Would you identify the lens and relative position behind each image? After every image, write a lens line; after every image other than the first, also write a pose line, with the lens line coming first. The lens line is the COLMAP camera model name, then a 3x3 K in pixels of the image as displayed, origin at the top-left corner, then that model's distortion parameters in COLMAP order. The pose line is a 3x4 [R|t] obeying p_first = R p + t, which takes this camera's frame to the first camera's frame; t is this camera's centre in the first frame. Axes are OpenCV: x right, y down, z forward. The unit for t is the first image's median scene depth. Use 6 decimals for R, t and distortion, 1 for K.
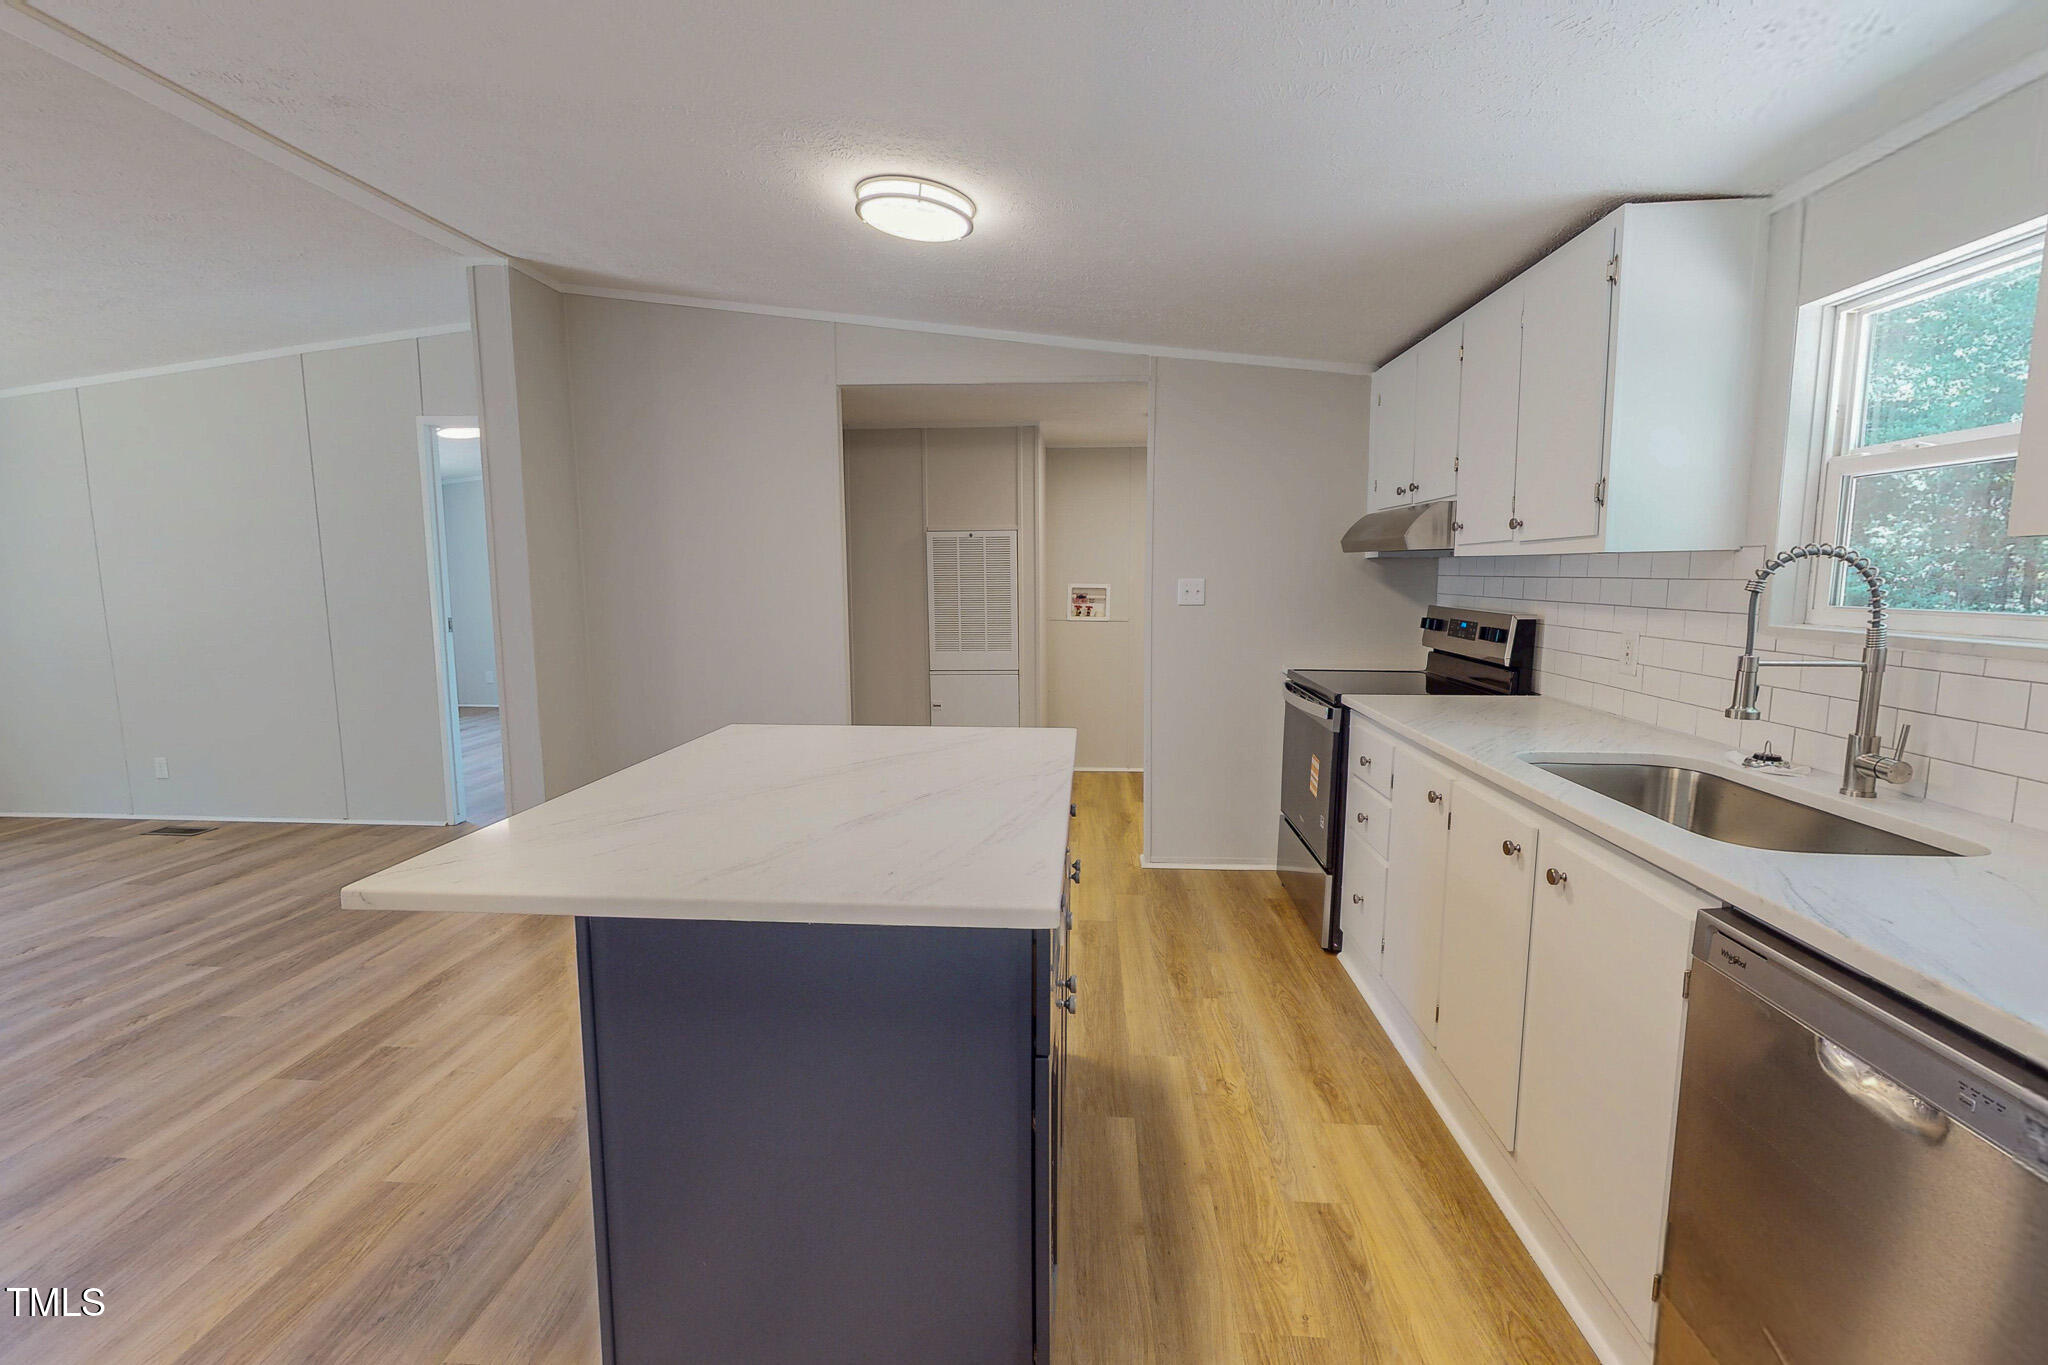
lens RADIAL K [[893.4, 0, 1021.2], [0, 893.4, 683.4], [0, 0, 1]] dist [0.000464, 0.000552]
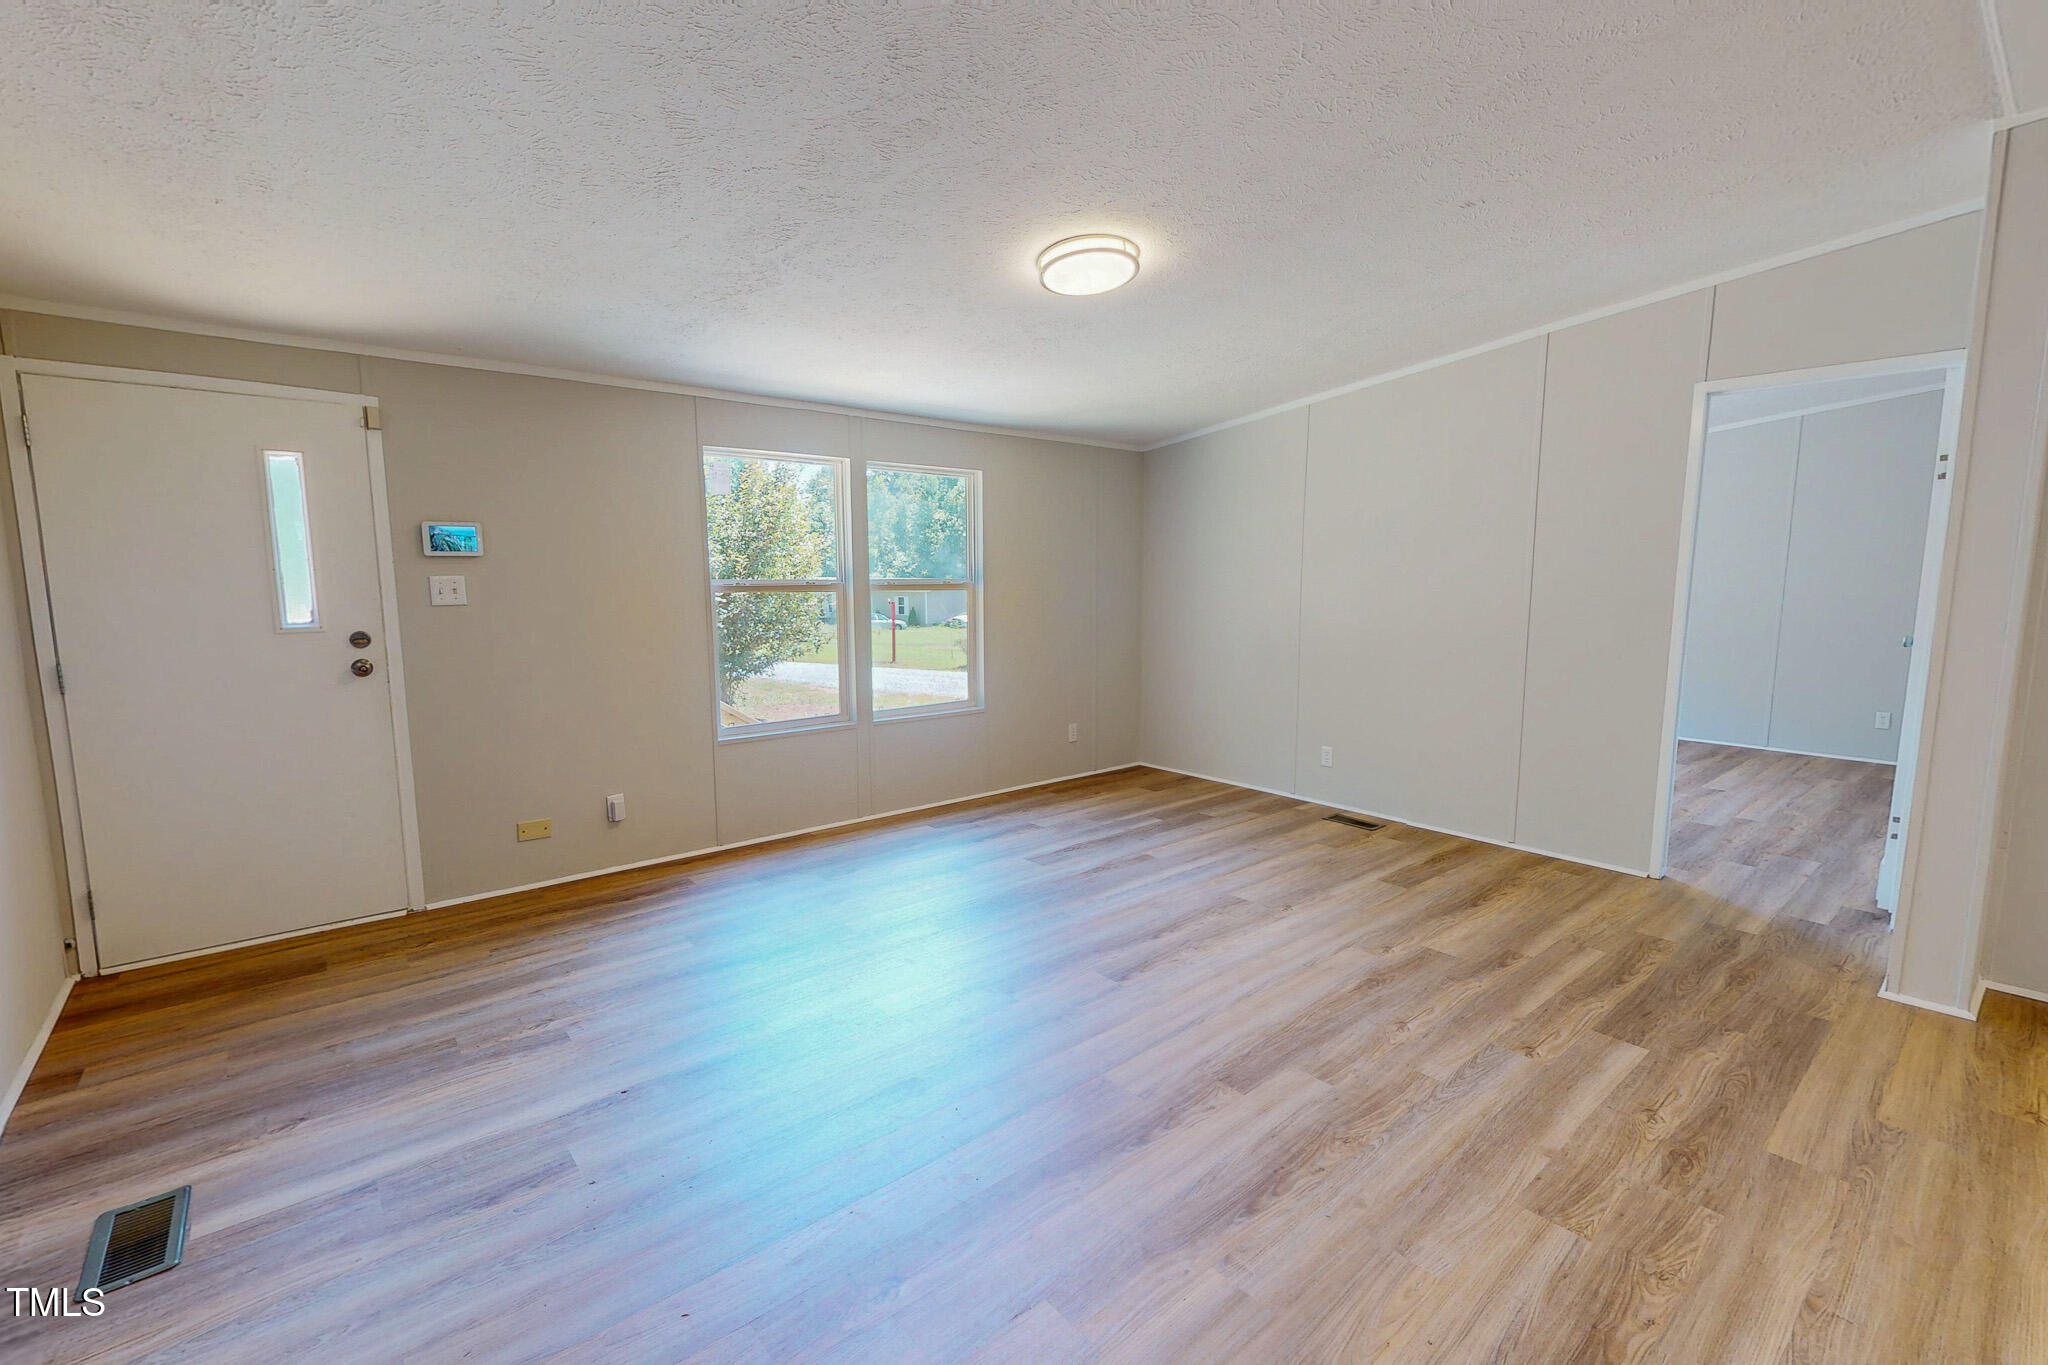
lens RADIAL K [[893.4, 0, 1021.2], [0, 893.4, 683.4], [0, 0, 1]] dist [0.000464, 0.000552]
pose [[0.698520, 0.087168, -0.710261, -0.868897], [-0.085867, 0.995592, 0.037737, -0.000788], [0.710420, 0.034628, 0.702926, -0.001971]]
